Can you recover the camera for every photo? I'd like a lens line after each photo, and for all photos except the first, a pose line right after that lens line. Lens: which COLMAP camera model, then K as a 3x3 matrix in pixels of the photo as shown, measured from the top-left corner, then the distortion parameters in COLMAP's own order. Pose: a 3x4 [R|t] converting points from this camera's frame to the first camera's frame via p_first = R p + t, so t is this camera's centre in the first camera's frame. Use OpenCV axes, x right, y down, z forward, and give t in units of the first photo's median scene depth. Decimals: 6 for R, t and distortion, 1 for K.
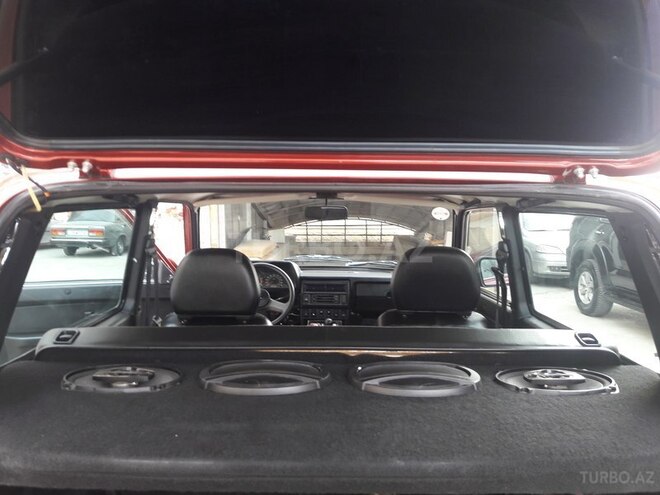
lens RADIAL K [[534.2, 0, 320.2], [0, 534.2, 248.2], [0, 0, 1]] dist [0.050744, -0.126596]
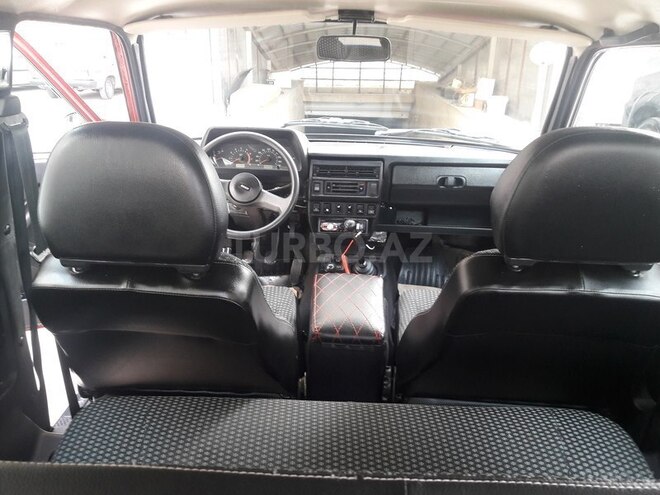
lens RADIAL K [[534.2, 0, 320.2], [0, 534.2, 248.2], [0, 0, 1]] dist [0.050744, -0.126596]
pose [[0.999709, 0.021423, -0.011081, -0.013012], [-0.017475, 0.960011, 0.279418, -0.018222], [0.016624, -0.279143, 0.960106, 0.345064]]
